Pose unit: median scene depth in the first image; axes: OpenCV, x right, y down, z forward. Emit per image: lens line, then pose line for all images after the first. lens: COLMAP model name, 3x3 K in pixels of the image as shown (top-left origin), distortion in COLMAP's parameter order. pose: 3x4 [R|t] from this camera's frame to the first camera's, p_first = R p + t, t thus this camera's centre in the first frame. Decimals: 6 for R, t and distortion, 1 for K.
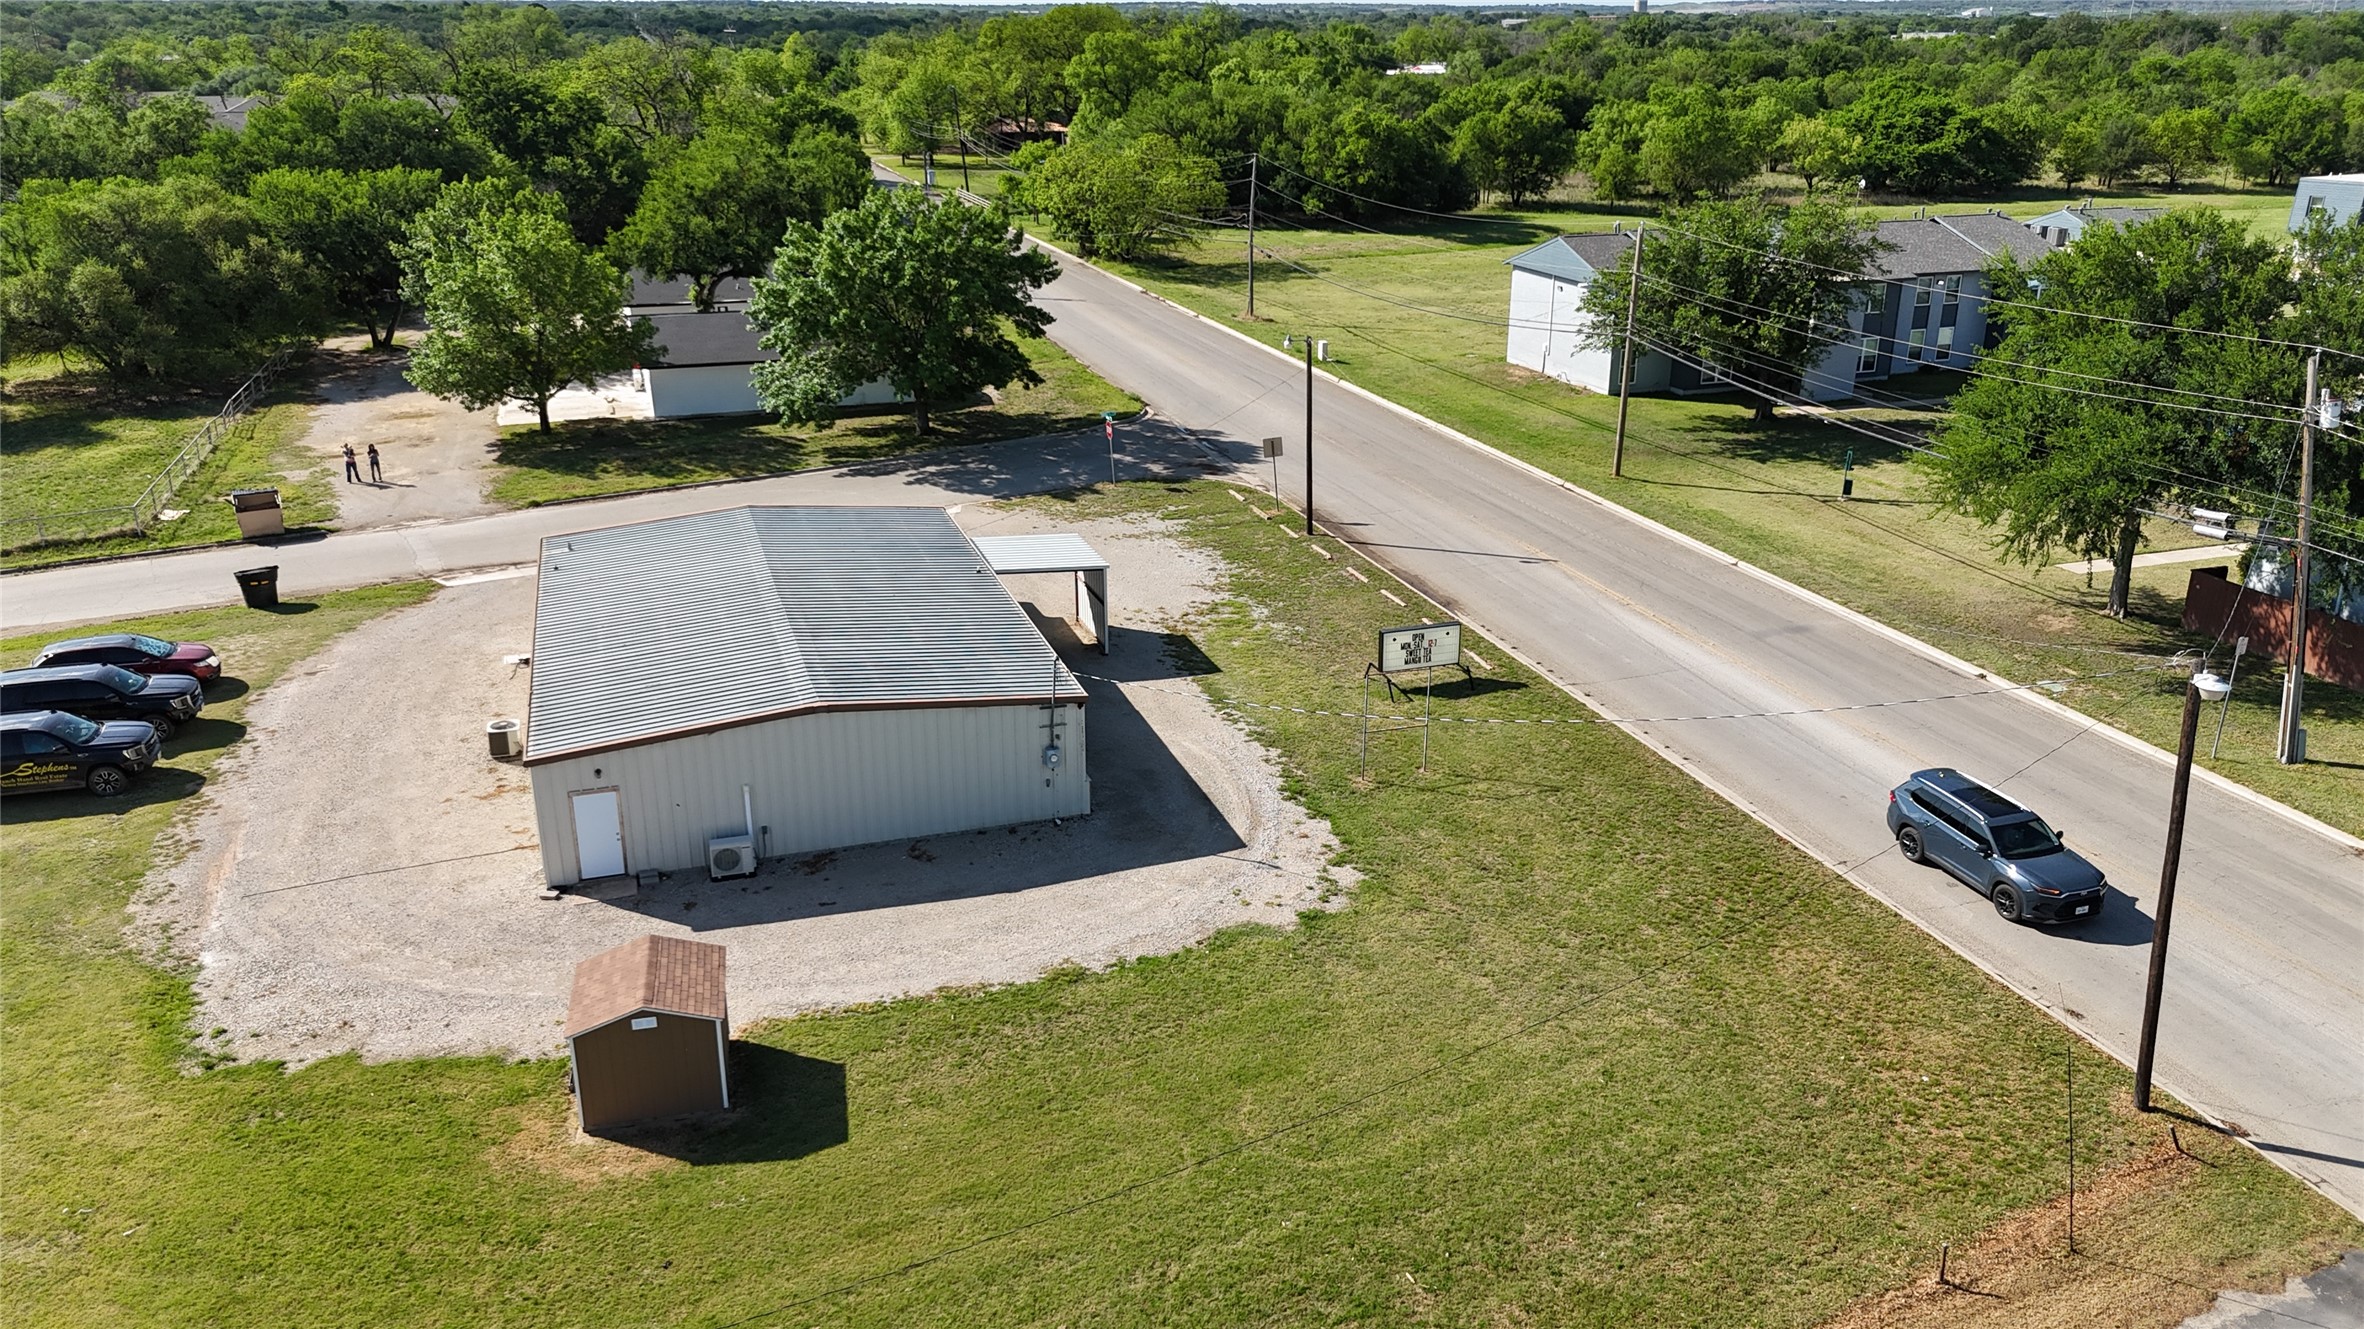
lens RADIAL K [[1756.4, 0, 1182.5], [0, 1756.4, 617.2], [0, 0, 1]] dist [0.071408, -0.075514]
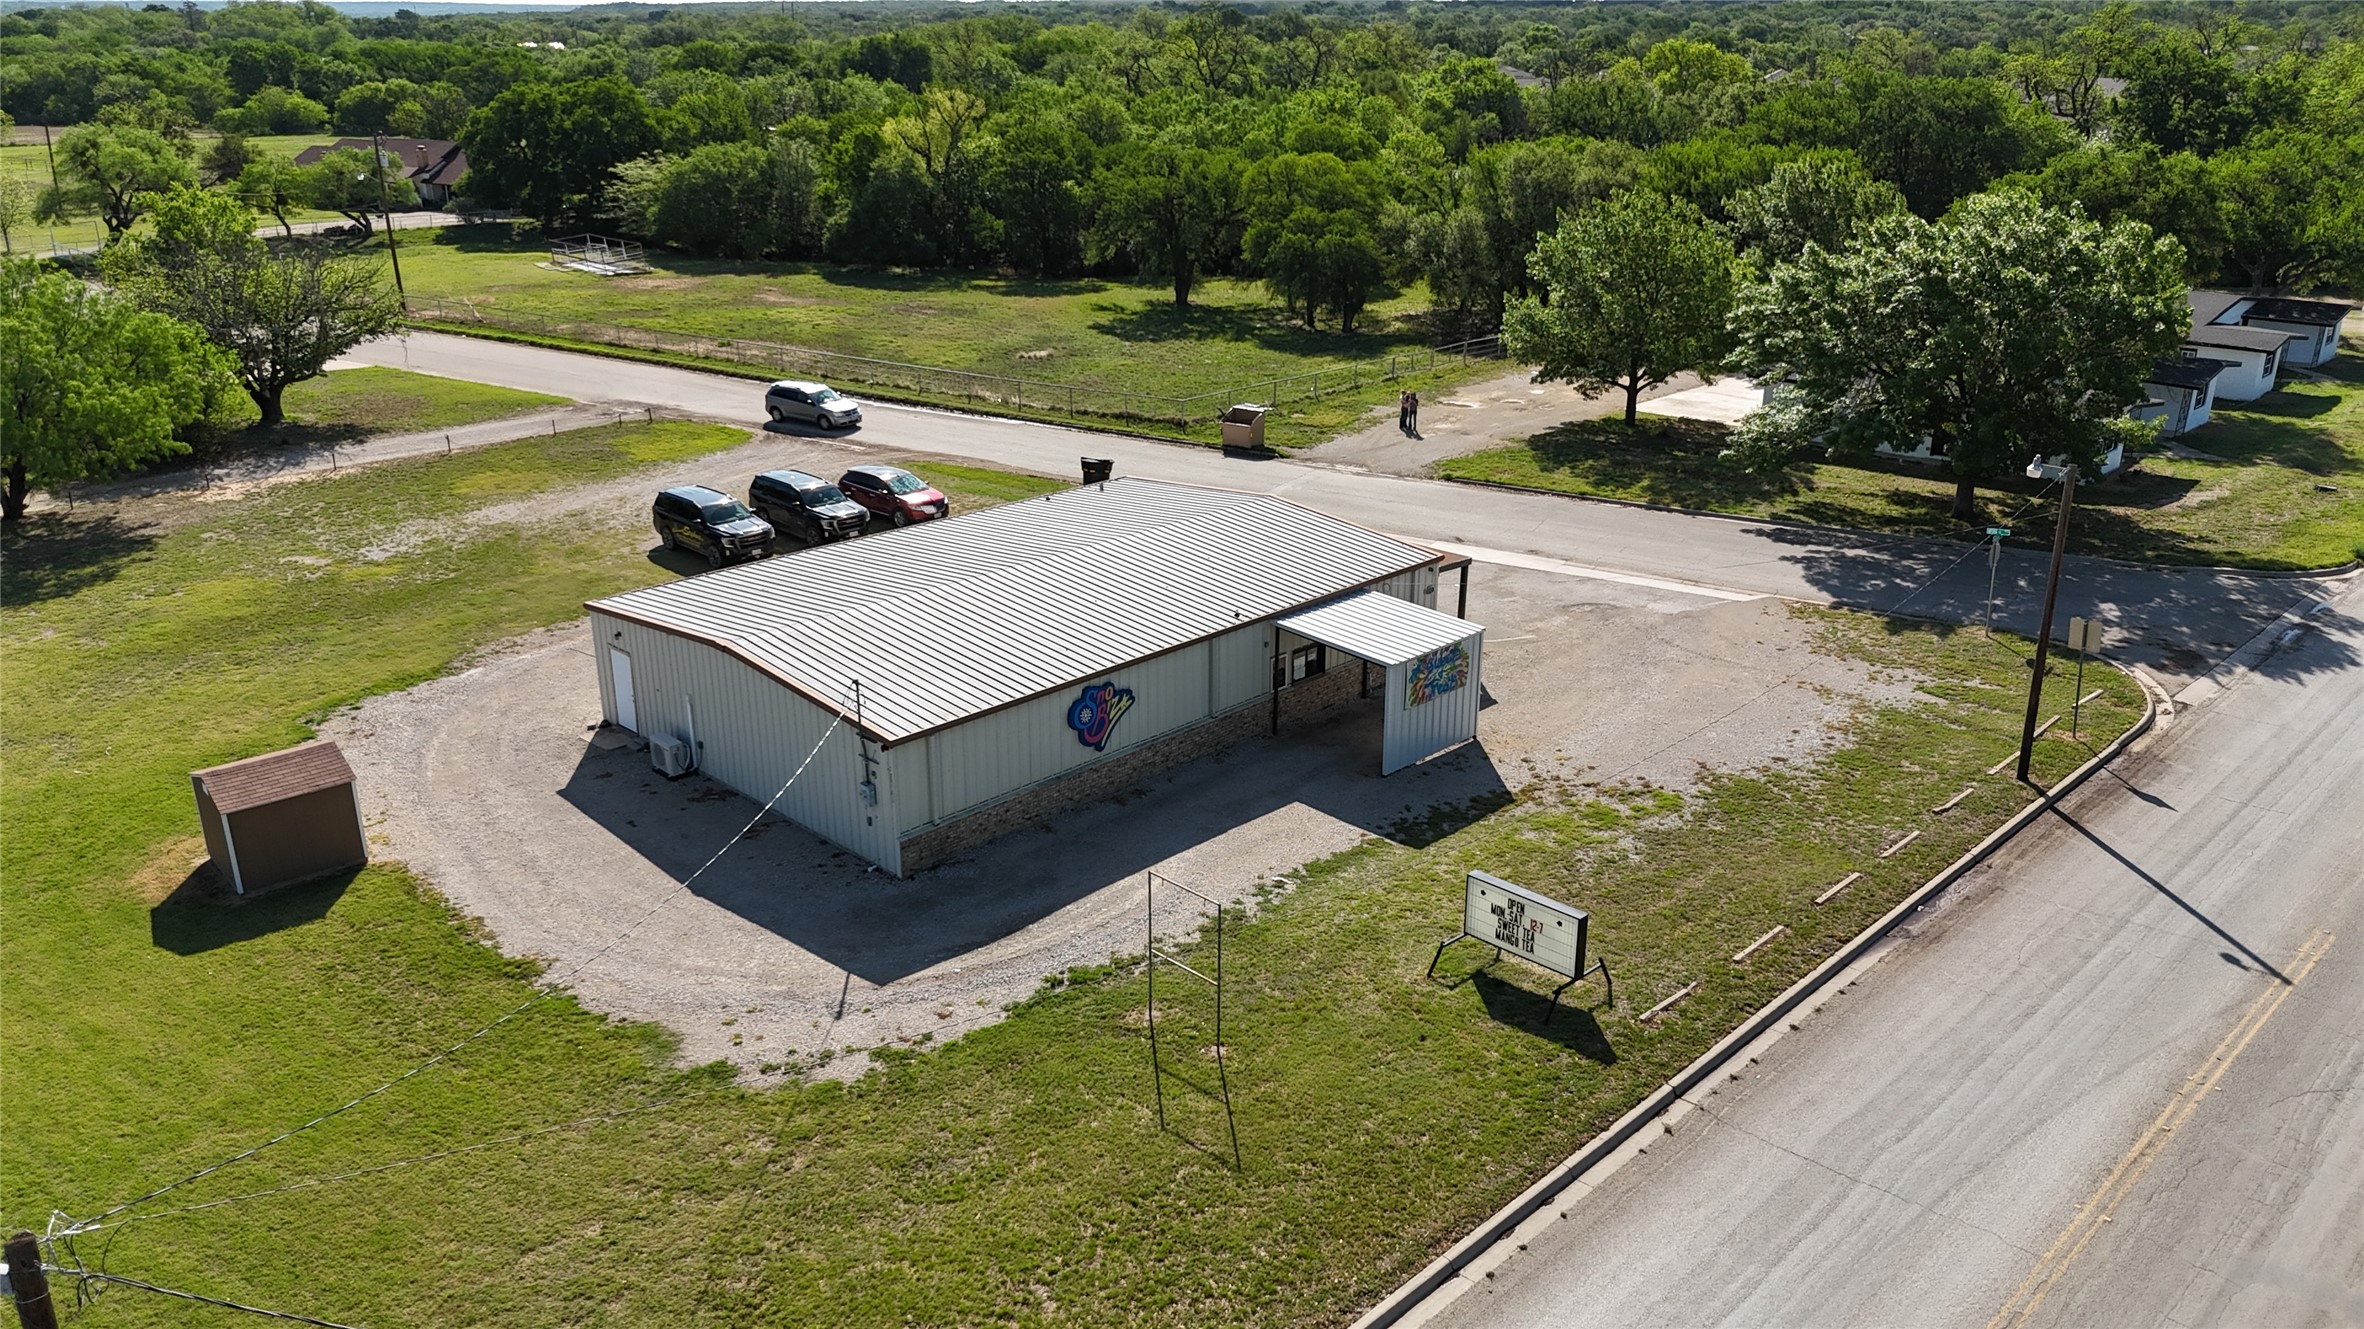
lens RADIAL K [[1742.2, 0, 1184.1], [0, 1742.2, 656.6], [0, 0, 1]] dist [0.063381, -0.061235]
pose [[0.459444, 0.304000, -0.834563, 0.624847], [-0.283059, 0.940727, 0.186842, -0.169847], [0.841896, 0.150387, 0.518262, 0.607108]]
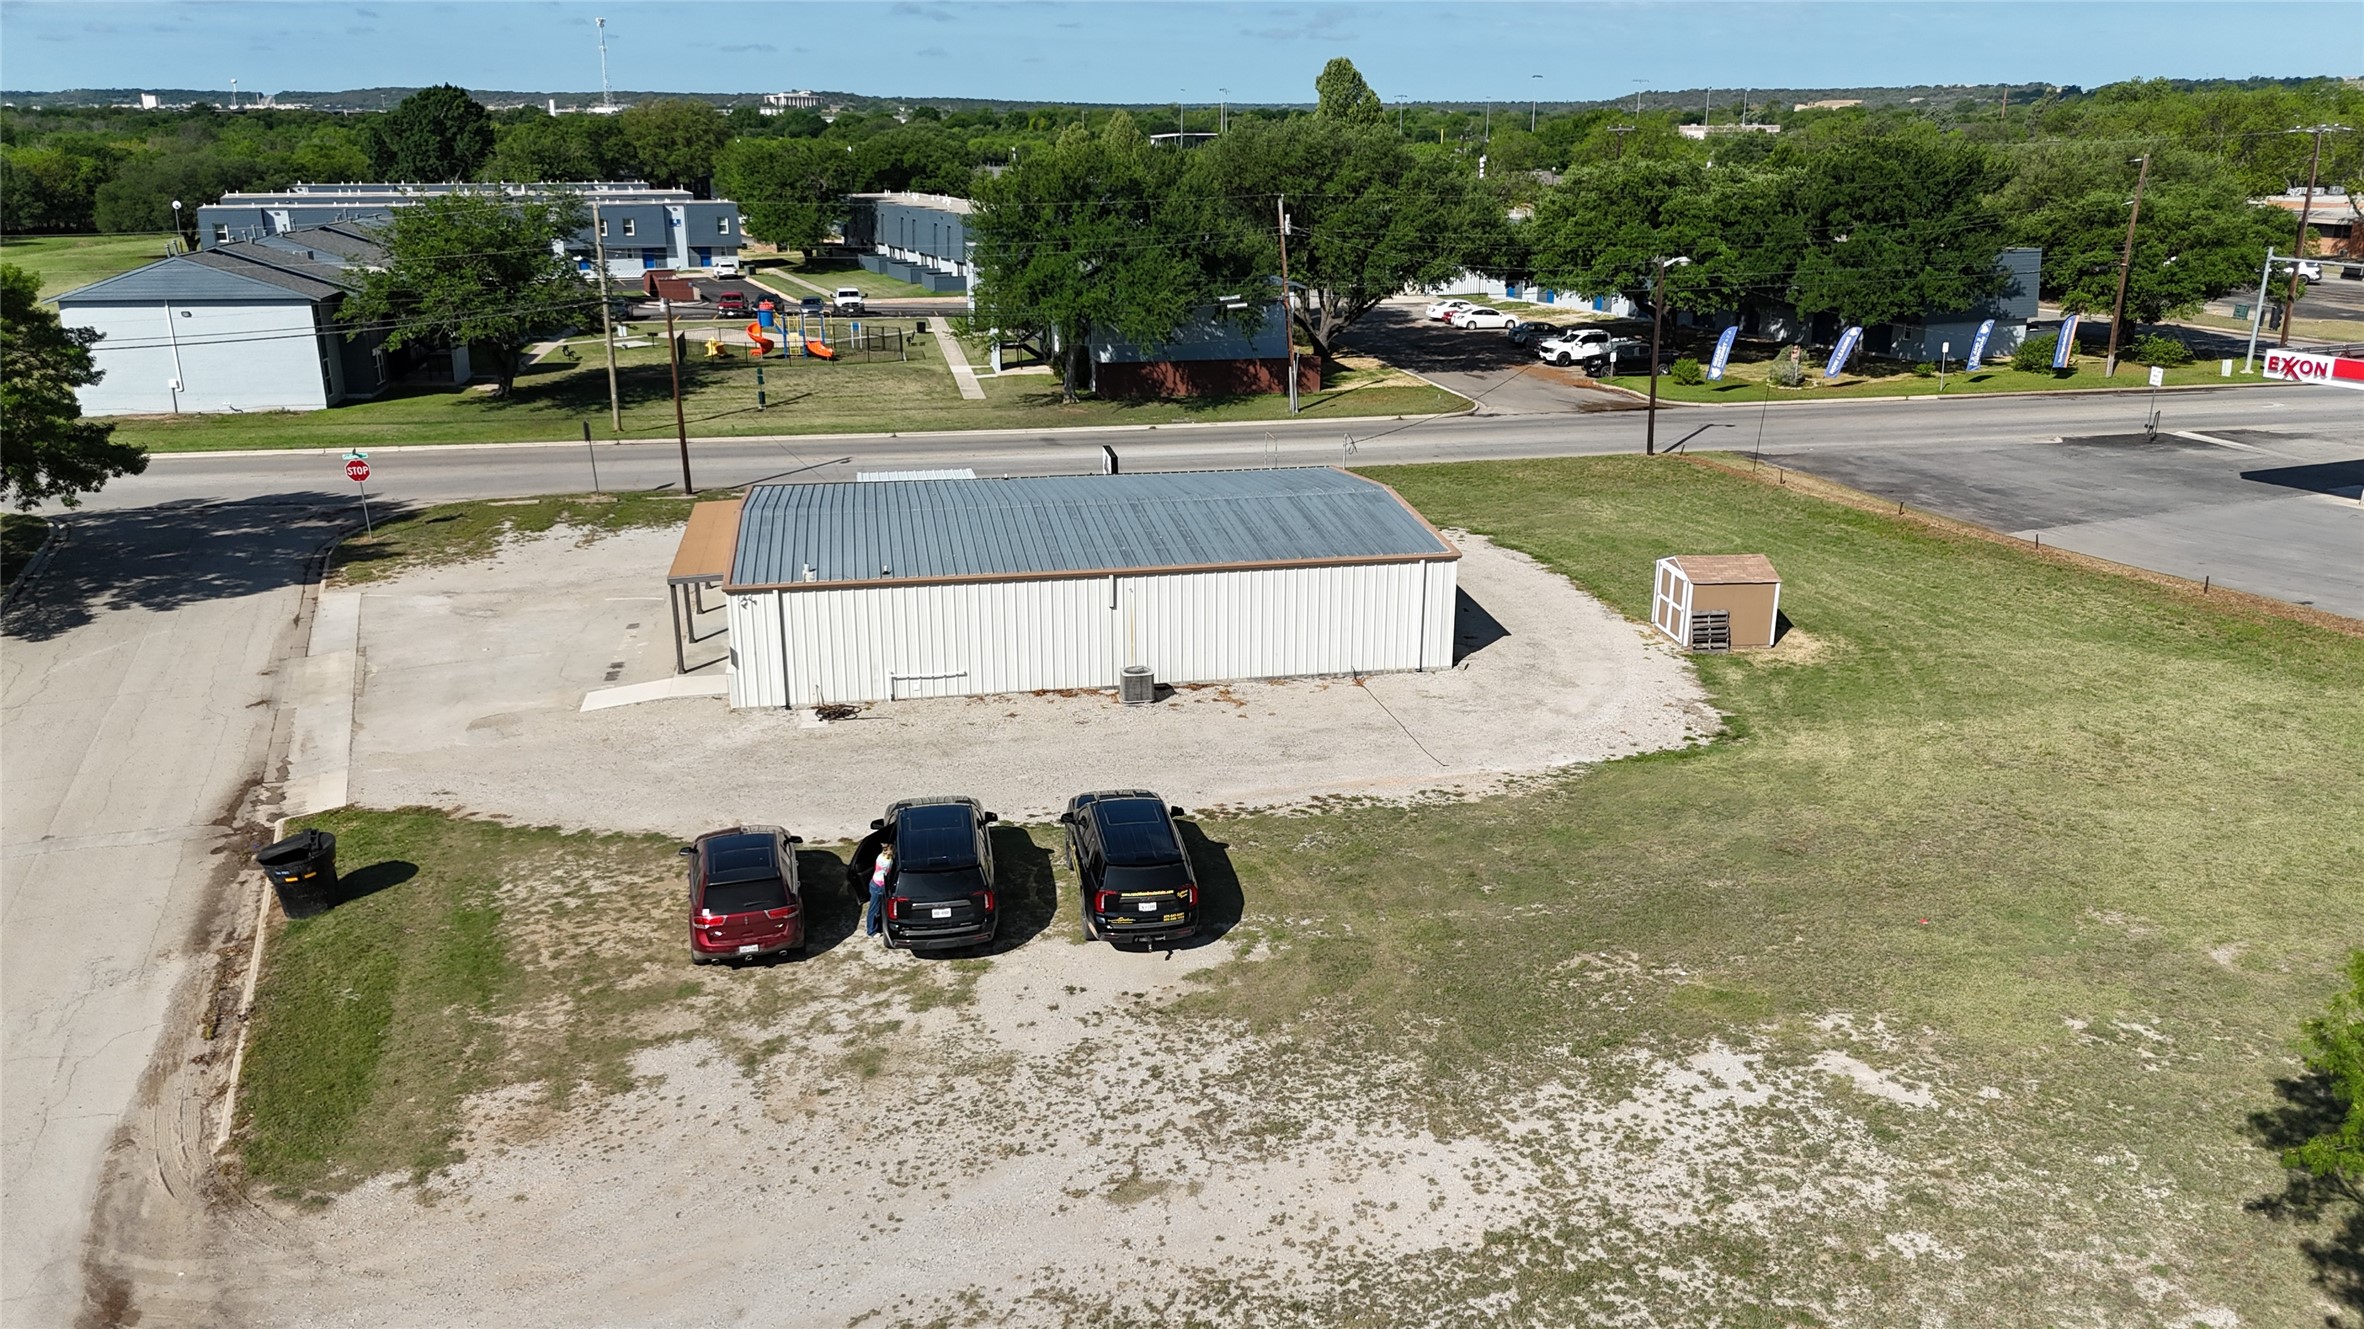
lens RADIAL K [[1742.2, 0, 1184.1], [0, 1742.2, 656.6], [0, 0, 1]] dist [0.063381, -0.061235]
pose [[0.130510, -0.285351, 0.949496, -1.252151], [0.314947, 0.920014, 0.233201, -0.153075], [-0.940093, 0.268606, 0.209942, 0.773732]]
